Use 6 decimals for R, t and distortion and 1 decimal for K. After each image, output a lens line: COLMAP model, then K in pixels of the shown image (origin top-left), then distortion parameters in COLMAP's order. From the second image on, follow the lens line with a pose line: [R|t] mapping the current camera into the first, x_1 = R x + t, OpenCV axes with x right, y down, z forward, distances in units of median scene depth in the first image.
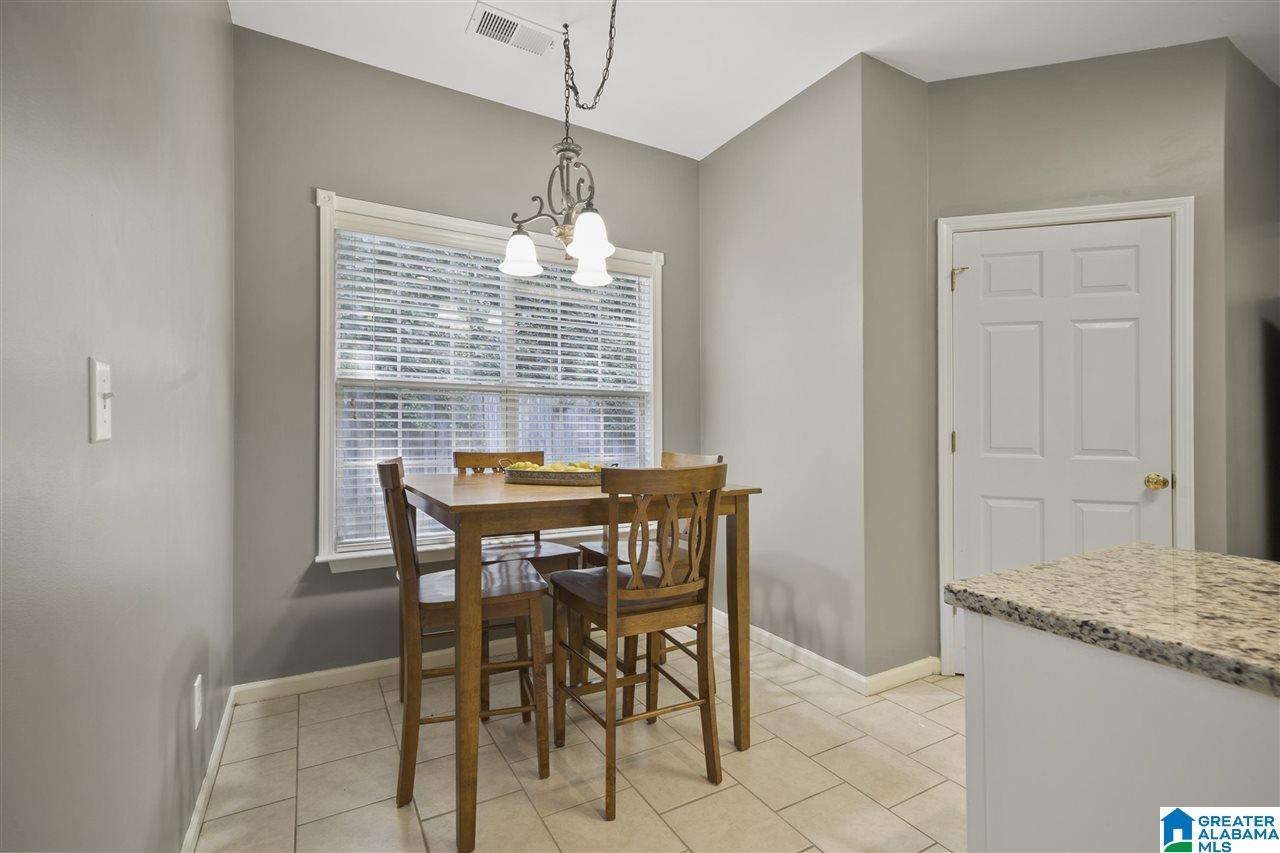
lens RADIAL K [[571.1, 0, 640.0], [0, 571.1, 426.5], [0, 0, 1]] dist [0.016288, -0.000010]
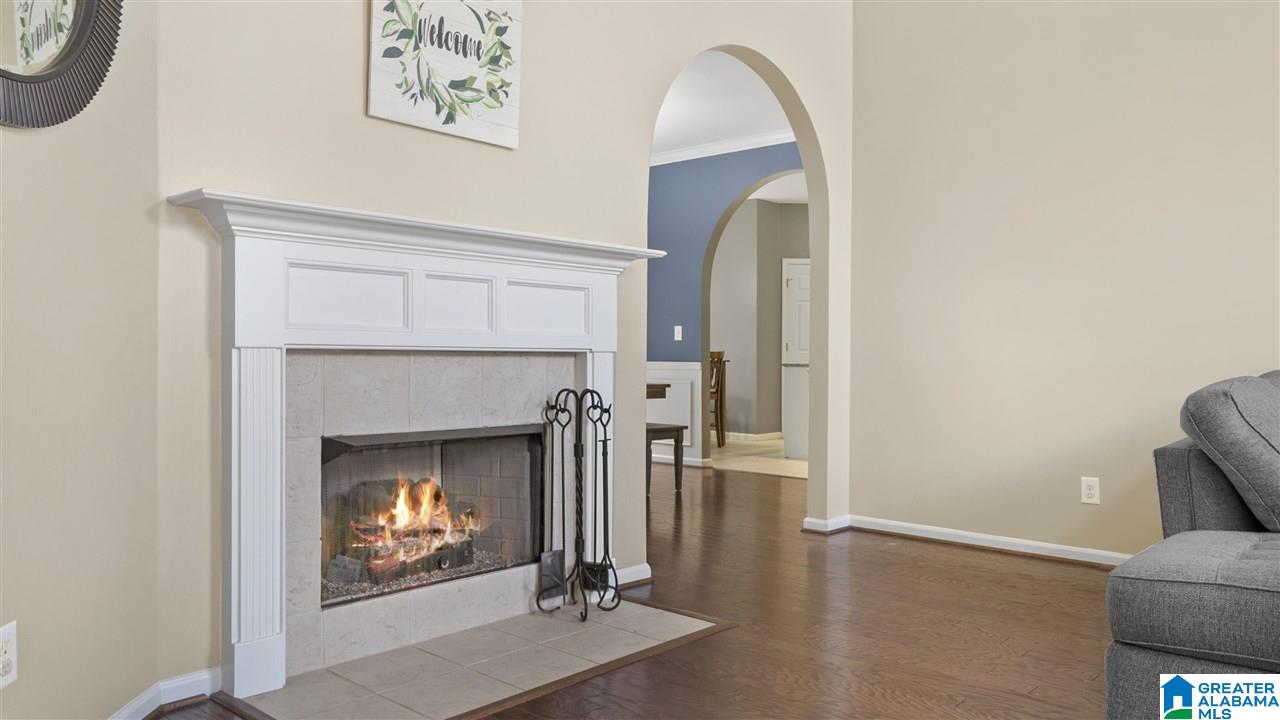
lens RADIAL K [[915.3, 0, 640.0], [0, 915.3, 360.0], [0, 0, 1]] dist [0.027945, 0.000079]
pose [[0.948556, -0.001409, 0.316605, -1.444085], [-0.003311, 0.999891, 0.014372, 0.032987], [-0.316591, -0.014681, 0.948449, -2.811069]]
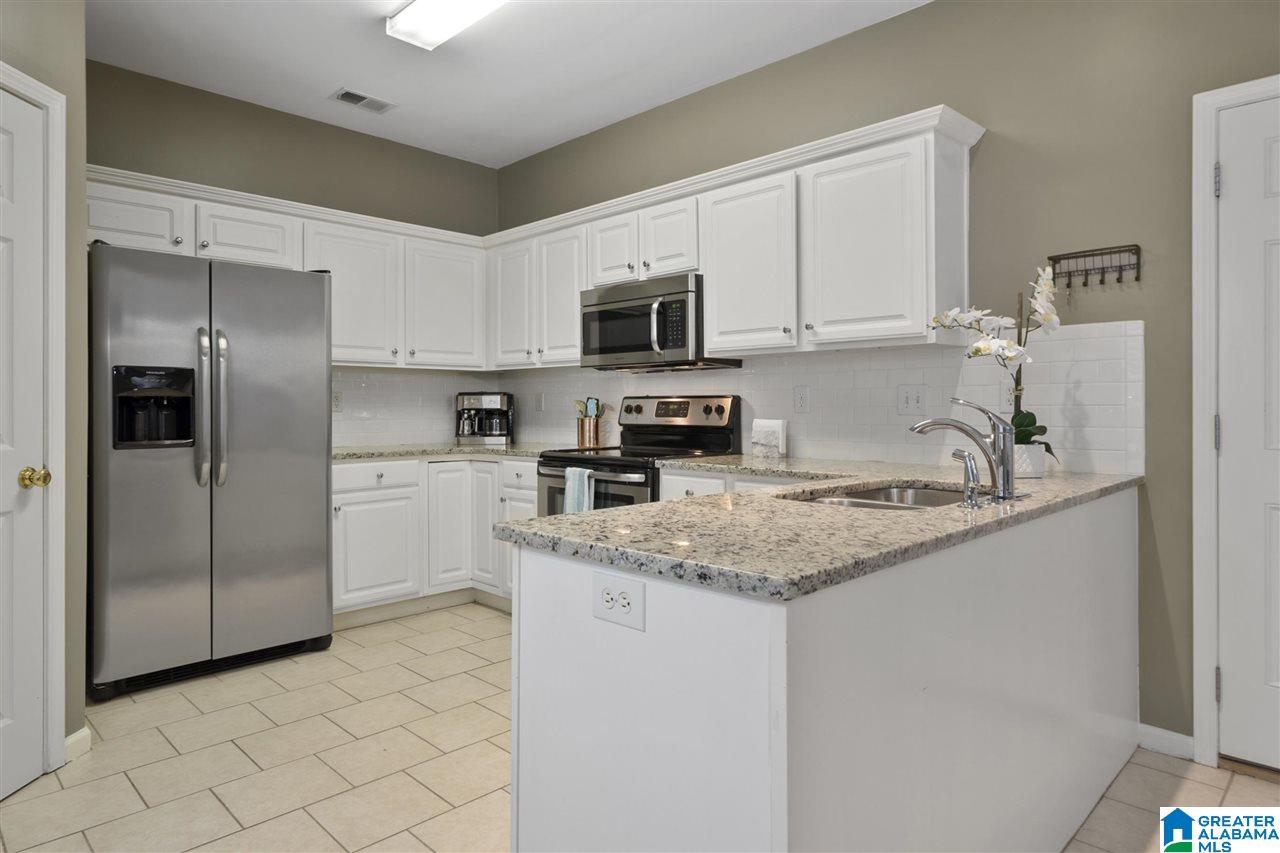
lens RADIAL K [[750.1, 0, 635.0], [0, 750.1, 403.3], [0, 0, 1]] dist [0.026629, 0.001641]
pose [[-0.254125, 0.001900, 0.967169, -0.191381], [-0.008865, 0.999951, -0.004294, 0.001002], [-0.967131, -0.009665, -0.254096, 0.523732]]
